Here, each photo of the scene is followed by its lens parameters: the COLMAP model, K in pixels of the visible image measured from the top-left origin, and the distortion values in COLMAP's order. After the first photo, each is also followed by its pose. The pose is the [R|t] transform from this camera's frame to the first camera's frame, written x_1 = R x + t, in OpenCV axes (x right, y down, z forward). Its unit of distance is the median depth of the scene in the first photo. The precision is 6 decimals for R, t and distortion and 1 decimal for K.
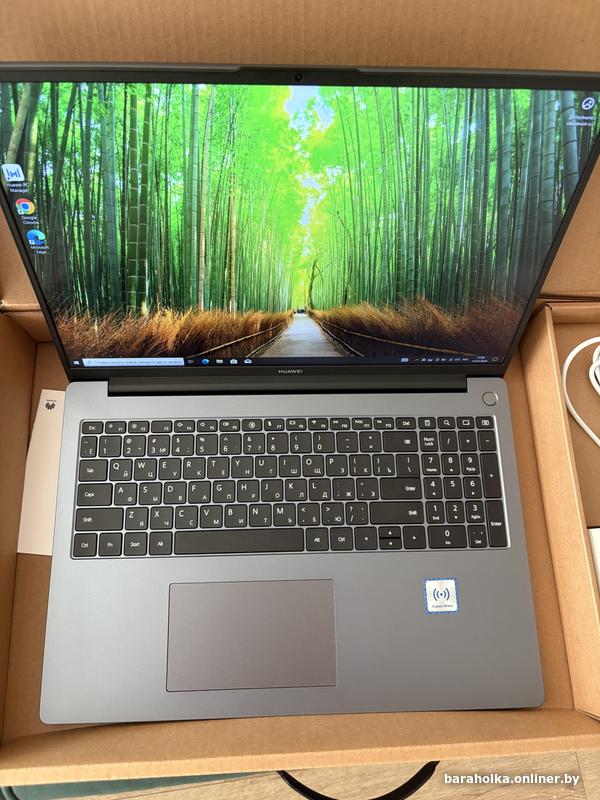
lens RADIAL K [[630.6, 0, 296.7], [0, 630.6, 396.3], [0, 0, 1]] dist [-0.001989, 0.006539]
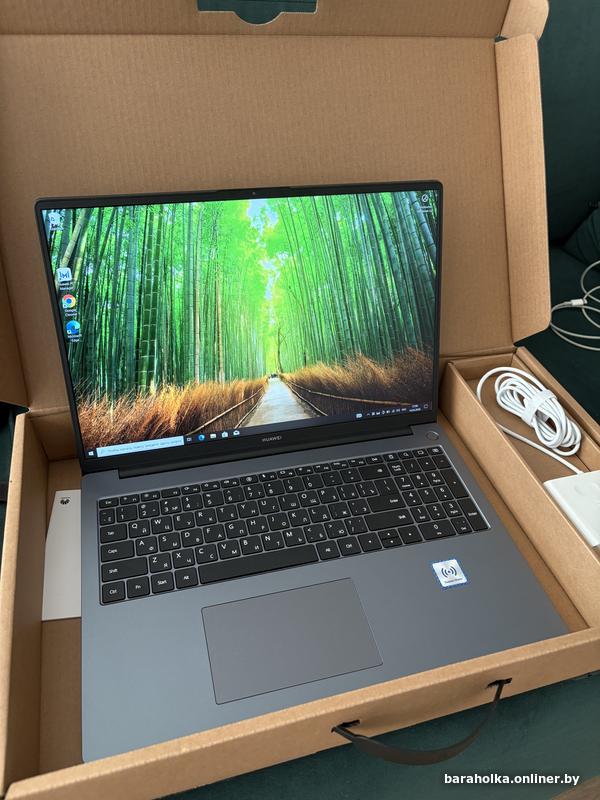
lens RADIAL K [[630.6, 0, 296.7], [0, 630.6, 396.3], [0, 0, 1]] dist [-0.001989, 0.006539]
pose [[0.972680, -0.139542, 0.185531, -0.212215], [0.217779, 0.825292, -0.521023, 0.642617], [-0.080412, 0.547194, 0.833134, -0.069616]]
